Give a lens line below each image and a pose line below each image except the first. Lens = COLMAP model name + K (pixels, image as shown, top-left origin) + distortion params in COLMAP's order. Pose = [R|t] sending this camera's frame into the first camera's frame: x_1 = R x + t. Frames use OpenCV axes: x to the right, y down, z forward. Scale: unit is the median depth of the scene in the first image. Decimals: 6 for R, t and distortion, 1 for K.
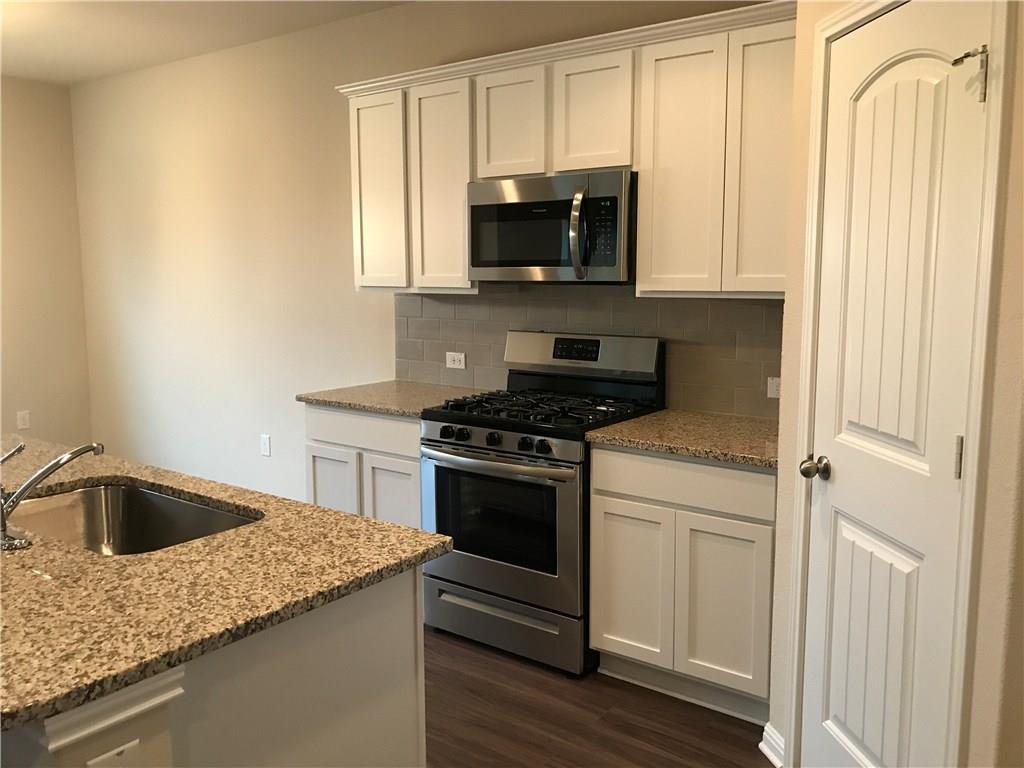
lens RADIAL K [[832.8, 0, 519.9], [0, 832.8, 371.7], [0, 0, 1]] dist [0.025043, -0.033291]
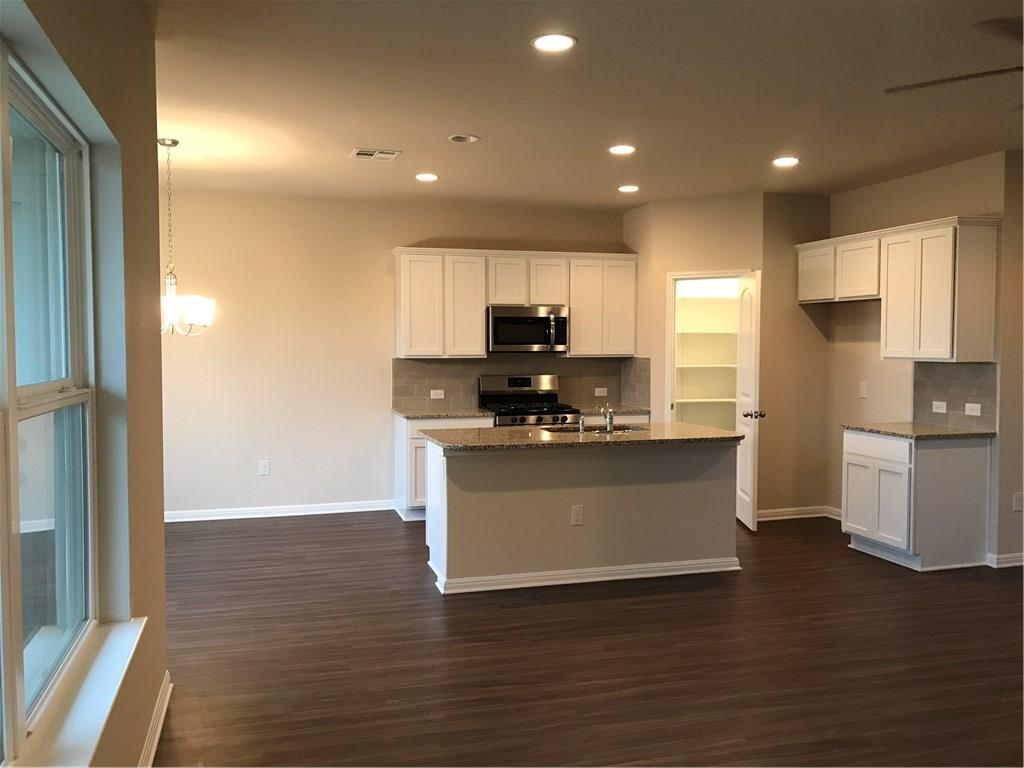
lens RADIAL K [[832.8, 0, 505.4], [0, 832.8, 376.5], [0, 0, 1]] dist [0.025043, -0.033291]
pose [[0.607278, -0.028582, 0.793975, -1.879706], [0.094186, 0.994895, -0.036224, 0.037043], [-0.788886, 0.096779, 0.606871, -0.329056]]
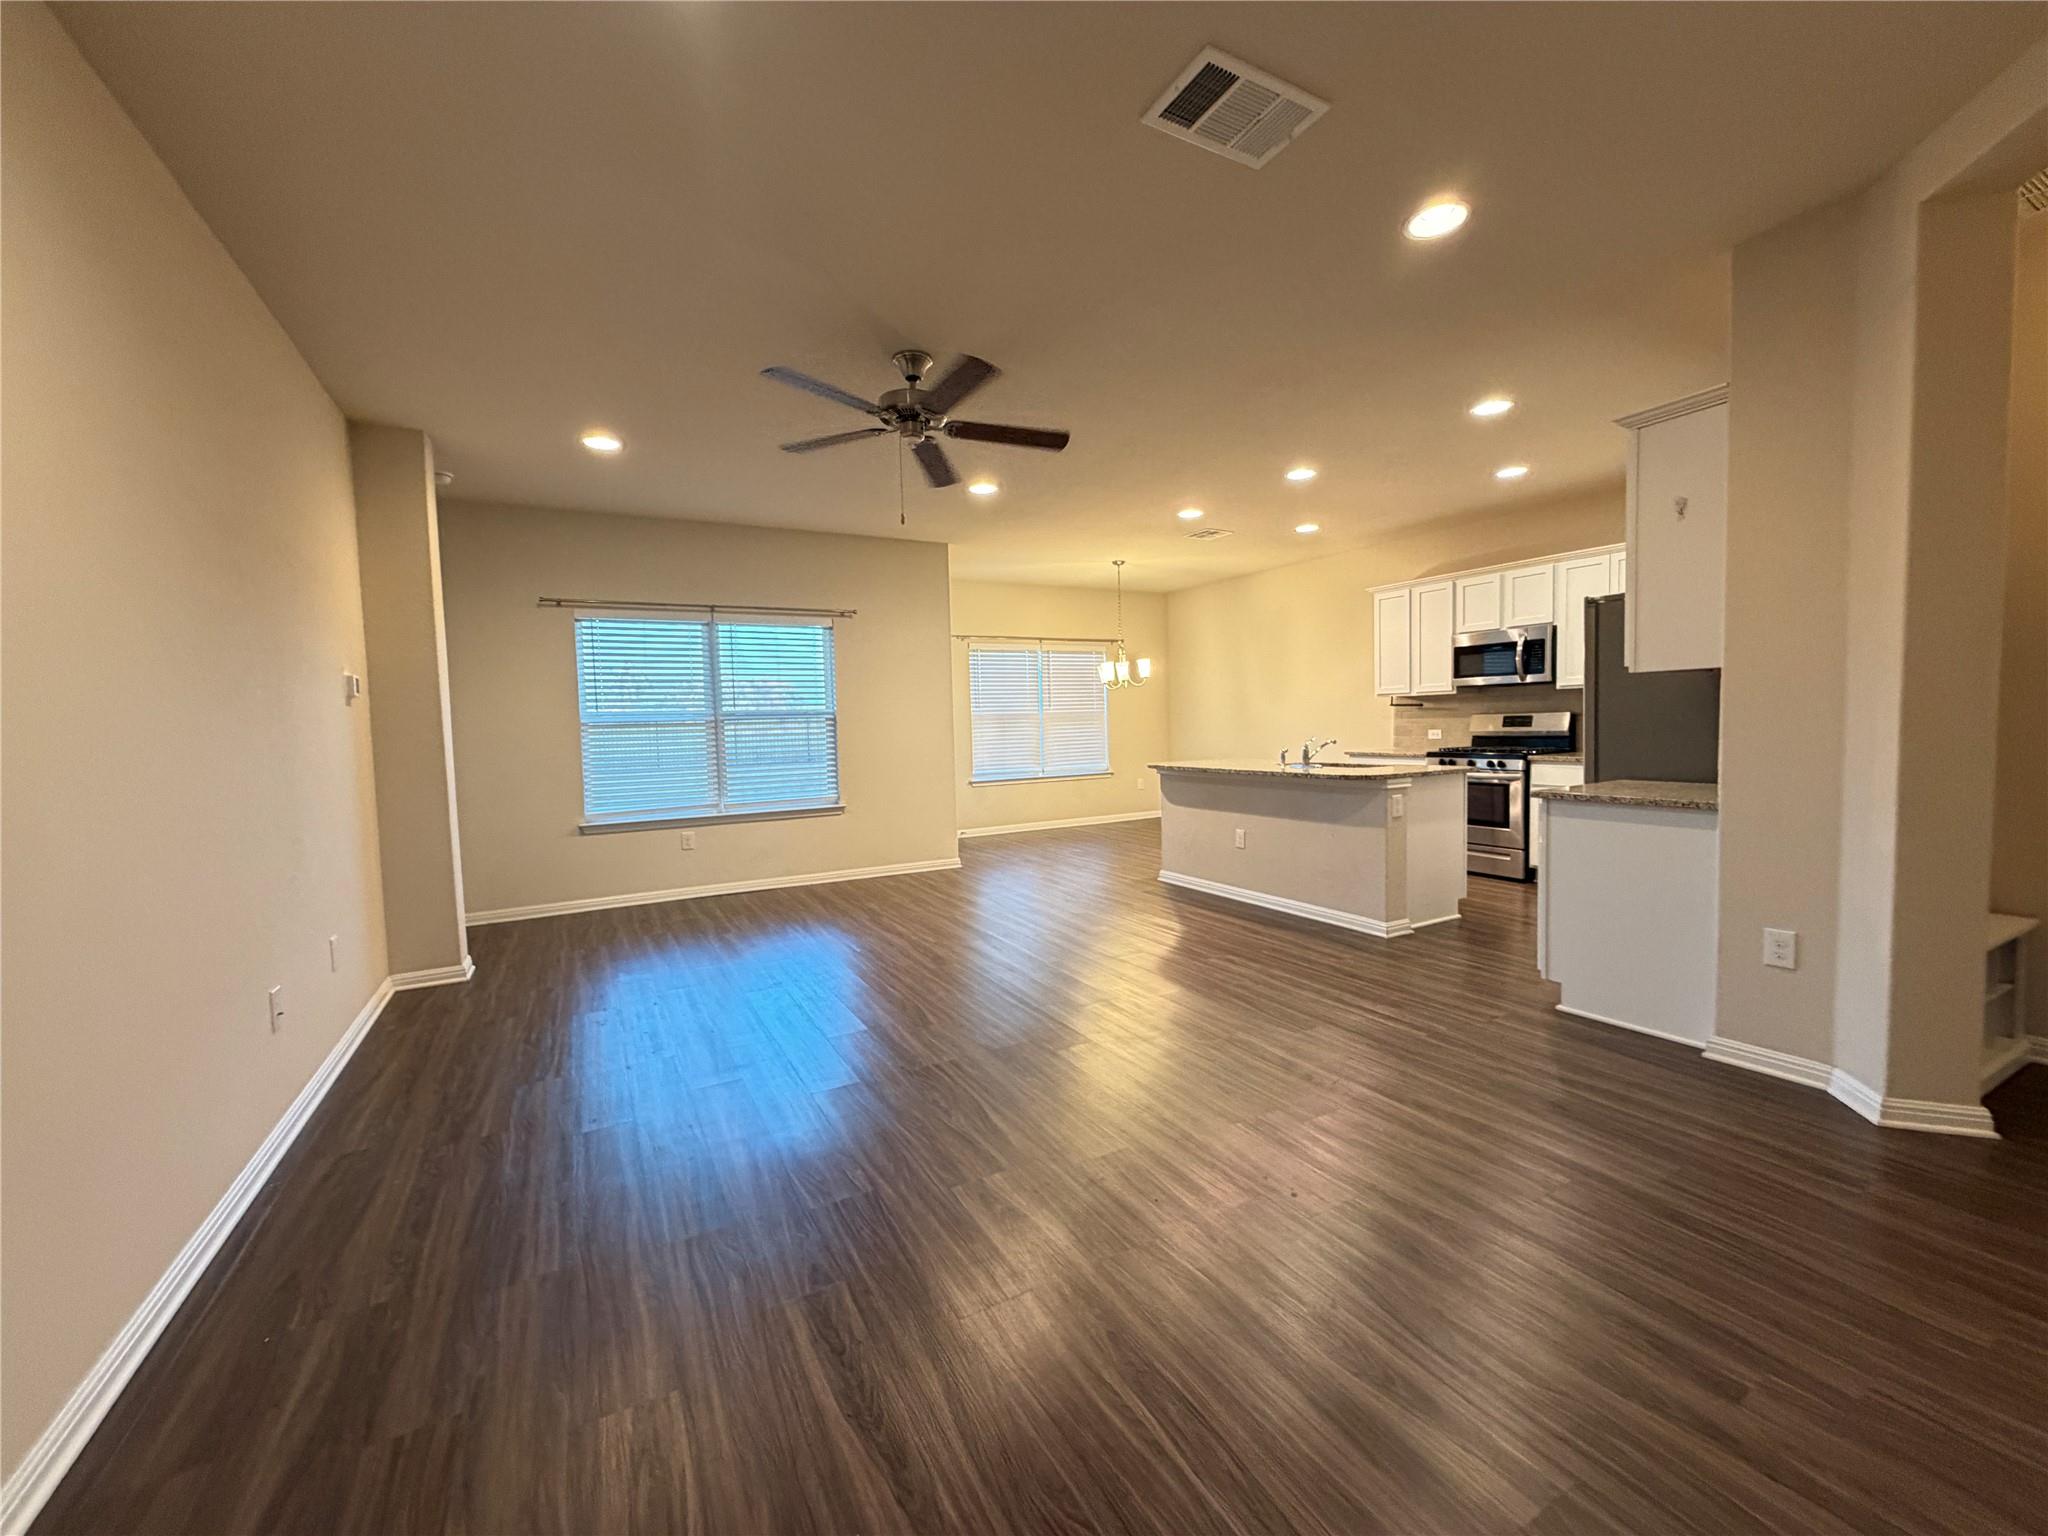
lens RADIAL K [[816.6, 0, 1018.6], [0, 816.6, 770.7], [0, 0, 1]] dist [-0.002471, 0.000010]
pose [[0.904204, 0.002726, -0.427093, -0.175070], [-0.025174, 0.998581, -0.046924, 0.213409], [0.426359, 0.053180, 0.902989, -1.193276]]
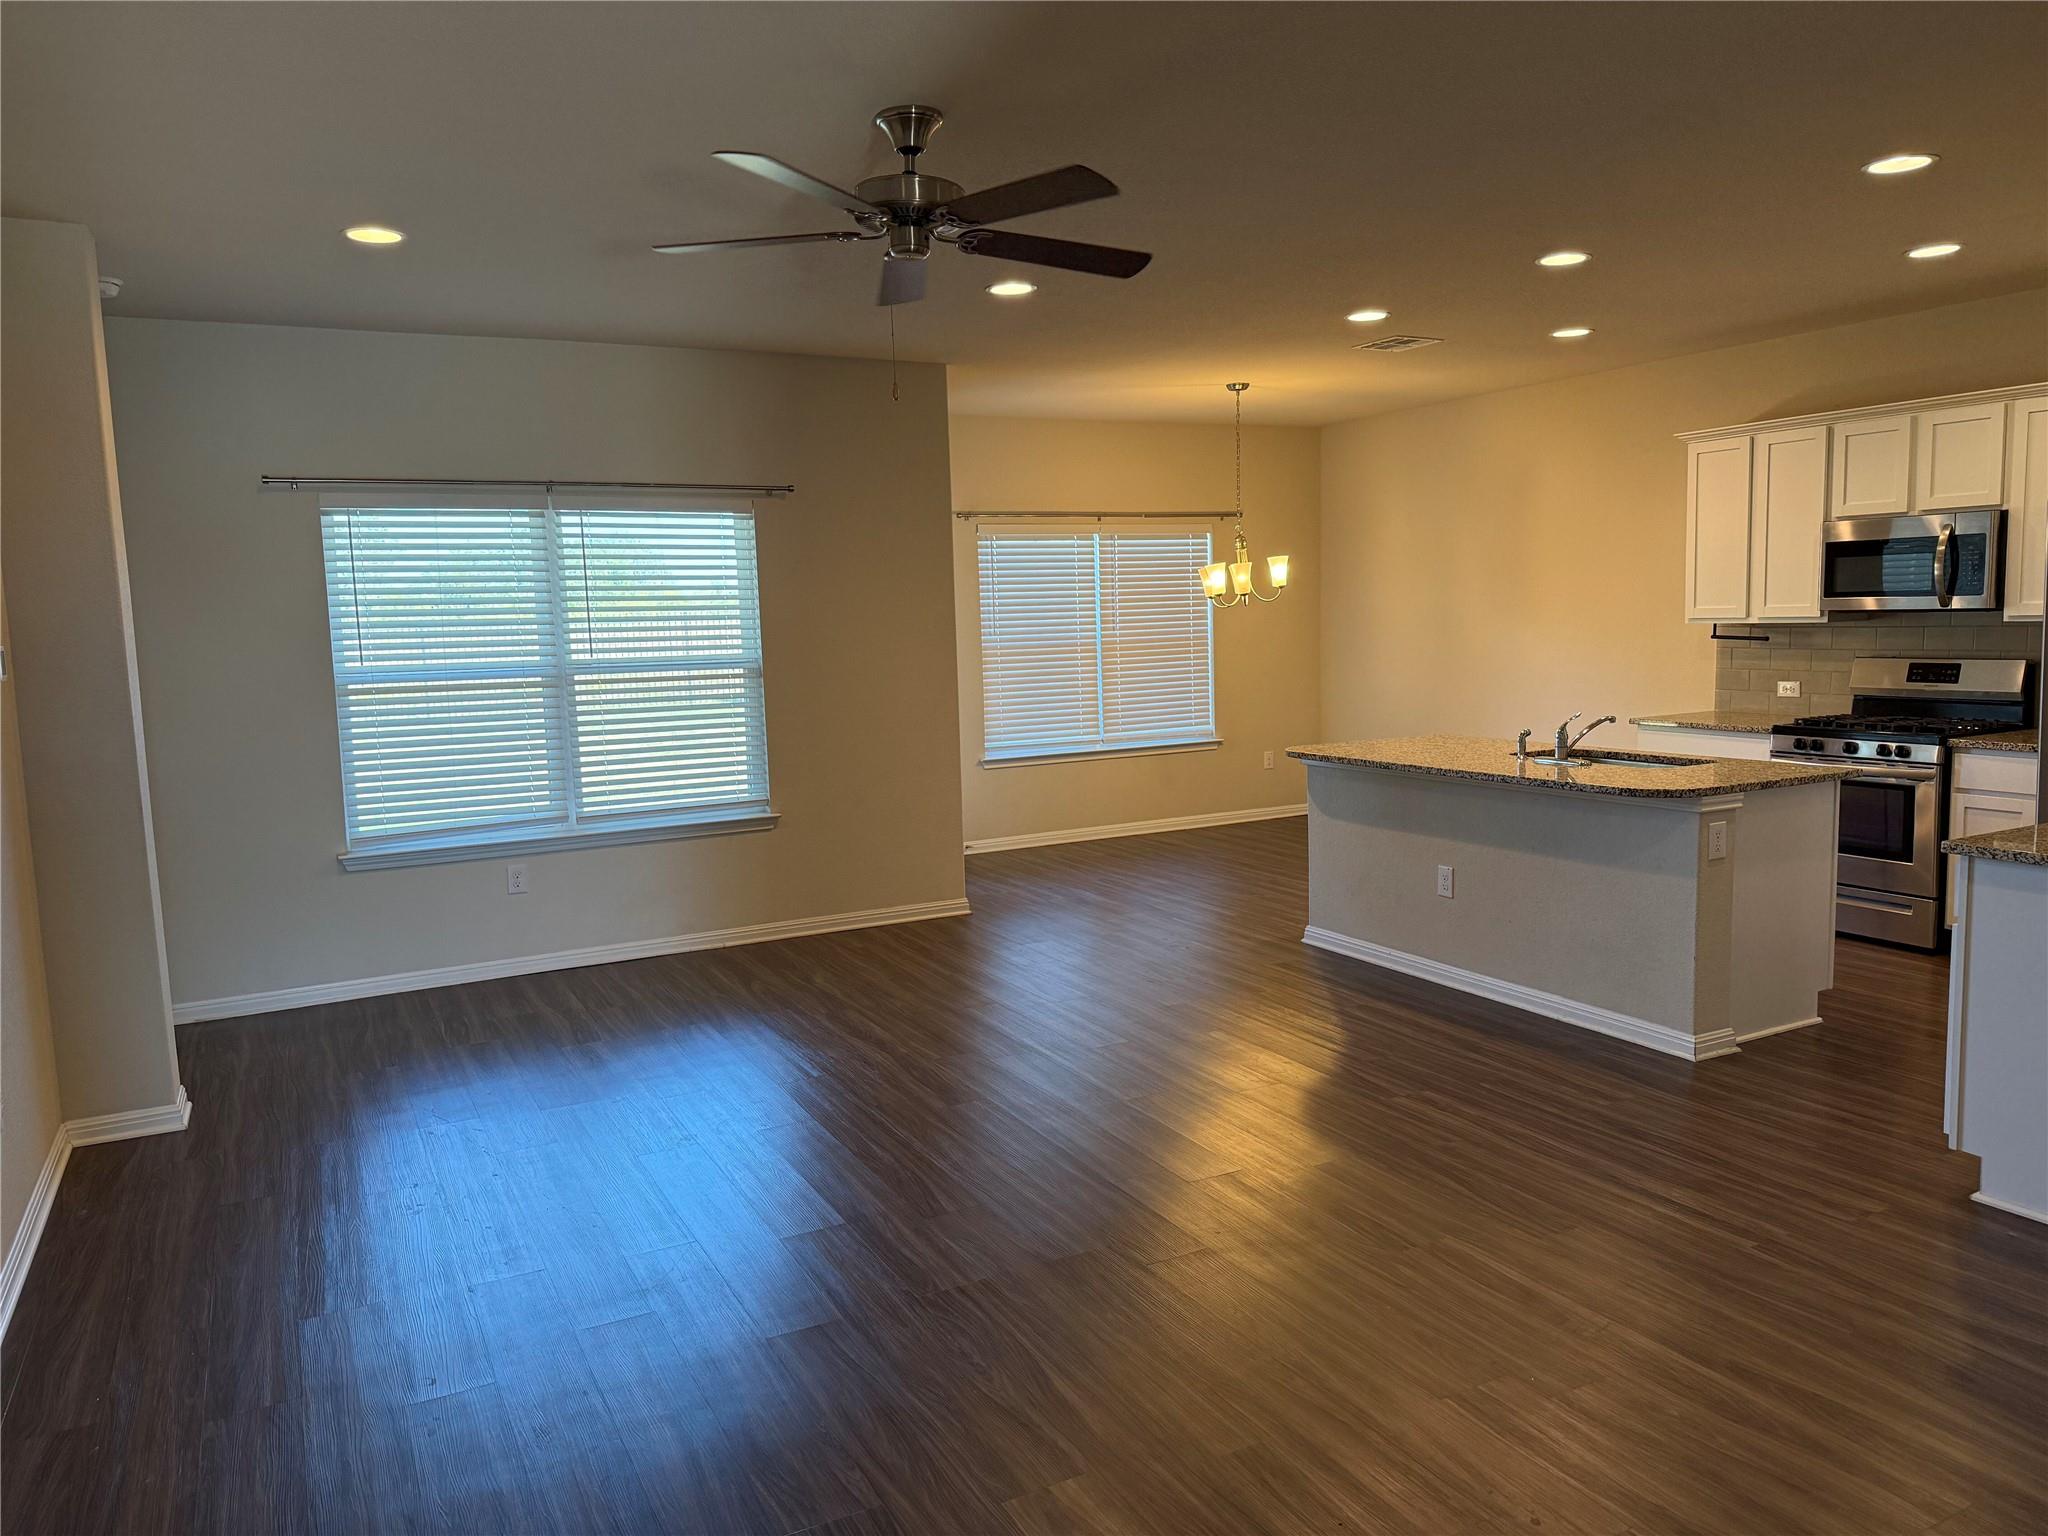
lens RADIAL K [[1426.9, 0, 1011.7], [0, 1426.9, 777.2], [0, 0, 1]] dist [0.054948, -0.069180]
pose [[0.893678, 0.026046, -0.447953, -0.171597], [-0.024516, 0.999657, 0.009215, 0.129662], [0.448039, 0.002747, 0.894010, -1.280697]]
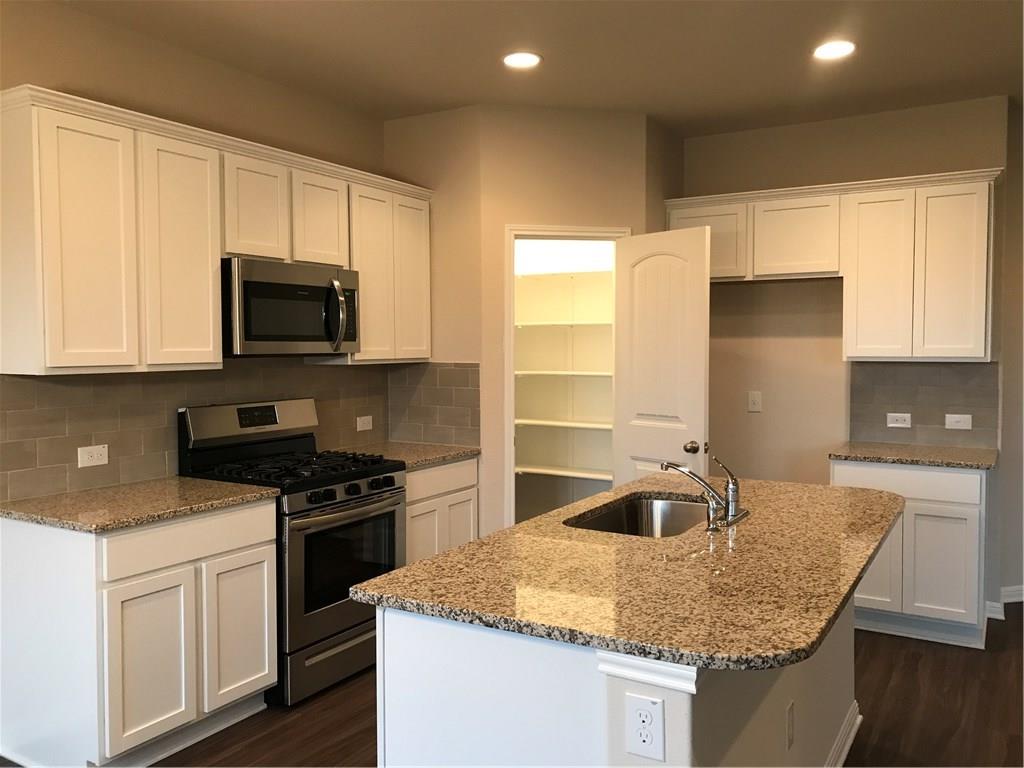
lens RADIAL K [[832.8, 0, 505.7], [0, 832.8, 378.3], [0, 0, 1]] dist [0.025043, -0.033291]
pose [[-0.091144, -0.037156, 0.995144, -1.175599], [0.123022, 0.991229, 0.048277, -0.099591], [-0.988210, 0.126825, -0.085774, 0.853300]]
